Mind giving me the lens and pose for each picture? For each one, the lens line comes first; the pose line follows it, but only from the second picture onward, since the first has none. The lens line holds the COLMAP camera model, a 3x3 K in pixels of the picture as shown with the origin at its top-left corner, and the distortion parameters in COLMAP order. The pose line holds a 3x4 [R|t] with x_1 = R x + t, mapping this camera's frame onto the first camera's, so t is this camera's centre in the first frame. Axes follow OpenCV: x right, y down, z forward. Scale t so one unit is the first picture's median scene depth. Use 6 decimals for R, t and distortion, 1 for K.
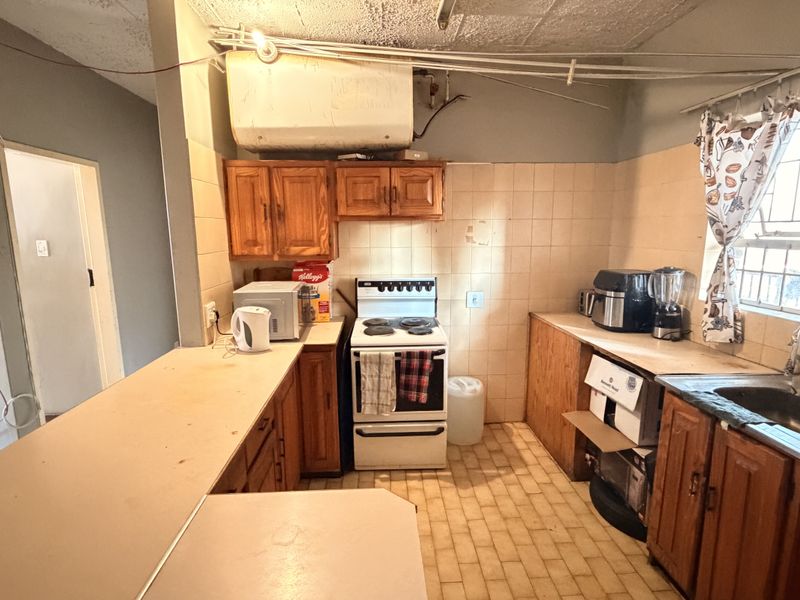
lens RADIAL K [[422.1, 0, 397.2], [0, 422.1, 300.9], [0, 0, 1]] dist [-0.000695, -0.000074]
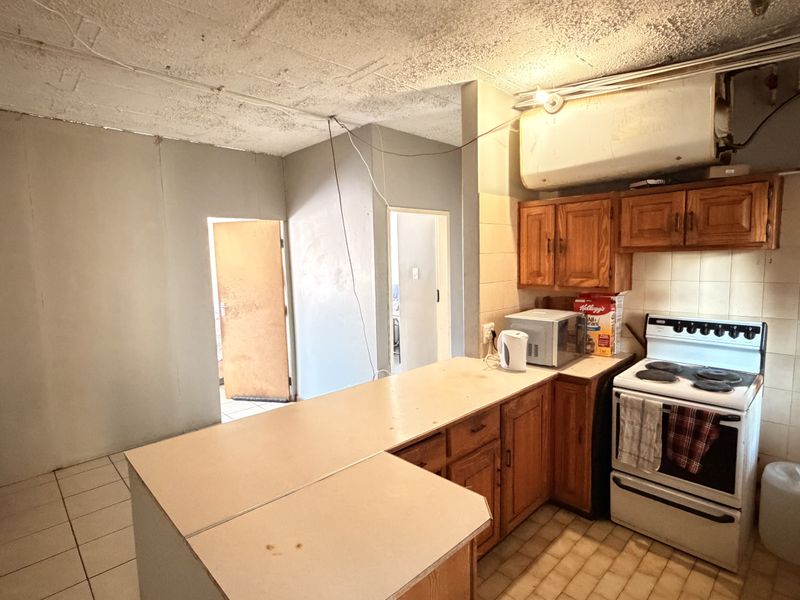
lens RADIAL K [[422.1, 0, 397.2], [0, 422.1, 300.9], [0, 0, 1]] dist [-0.000695, -0.000074]
pose [[0.658220, 0.067990, -0.749749, 0.256318], [-0.106374, 0.994321, -0.003219, -0.024833], [0.745273, 0.081873, 0.661714, 0.002147]]
